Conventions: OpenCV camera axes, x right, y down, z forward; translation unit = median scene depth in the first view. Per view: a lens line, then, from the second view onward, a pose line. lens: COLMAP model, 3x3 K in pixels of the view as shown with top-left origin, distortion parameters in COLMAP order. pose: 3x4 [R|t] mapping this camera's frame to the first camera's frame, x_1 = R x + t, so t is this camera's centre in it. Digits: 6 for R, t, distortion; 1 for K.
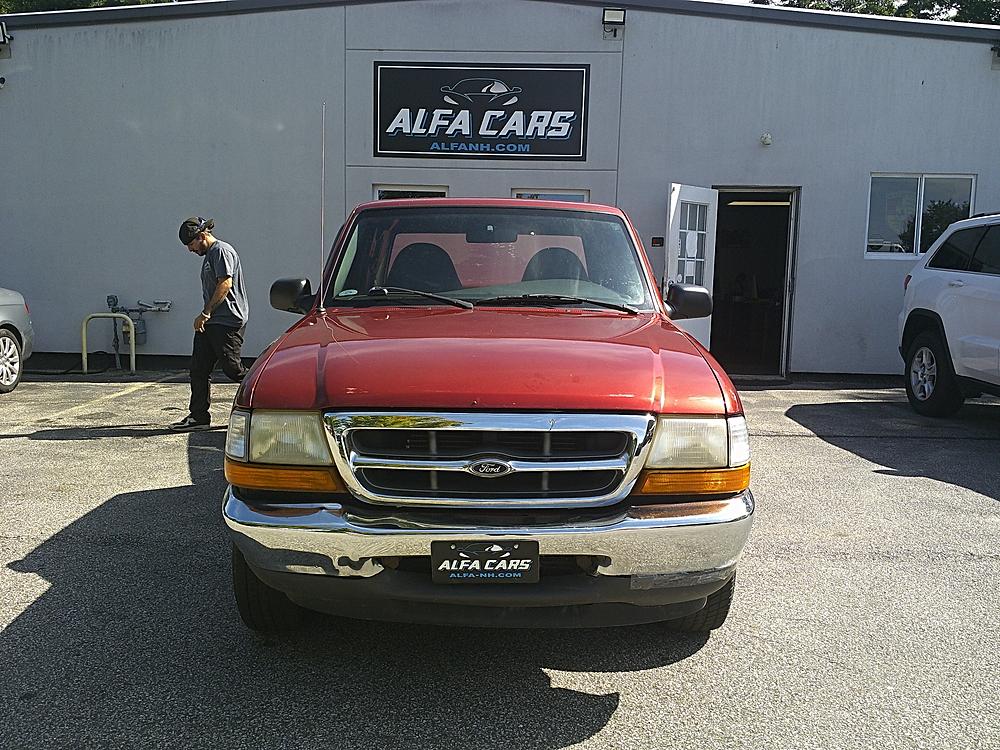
lens RADIAL K [[906.9, 0, 499.0], [0, 906.9, 394.0], [0, 0, 1]] dist [0.083394, -0.140646]
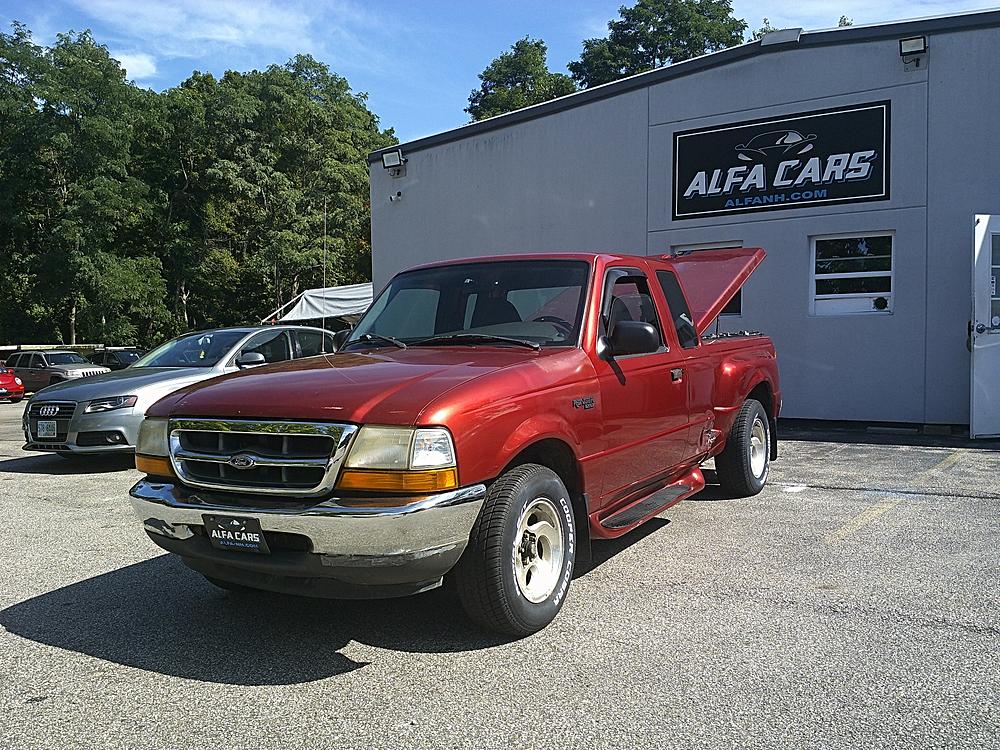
lens RADIAL K [[906.9, 0, 500.9], [0, 906.9, 381.1], [0, 0, 1]] dist [0.083394, -0.140646]
pose [[0.851207, -0.013080, -0.524667, 0.407562], [-0.031937, 0.996546, -0.076657, 0.021996], [0.523857, 0.082007, 0.847849, 0.025196]]
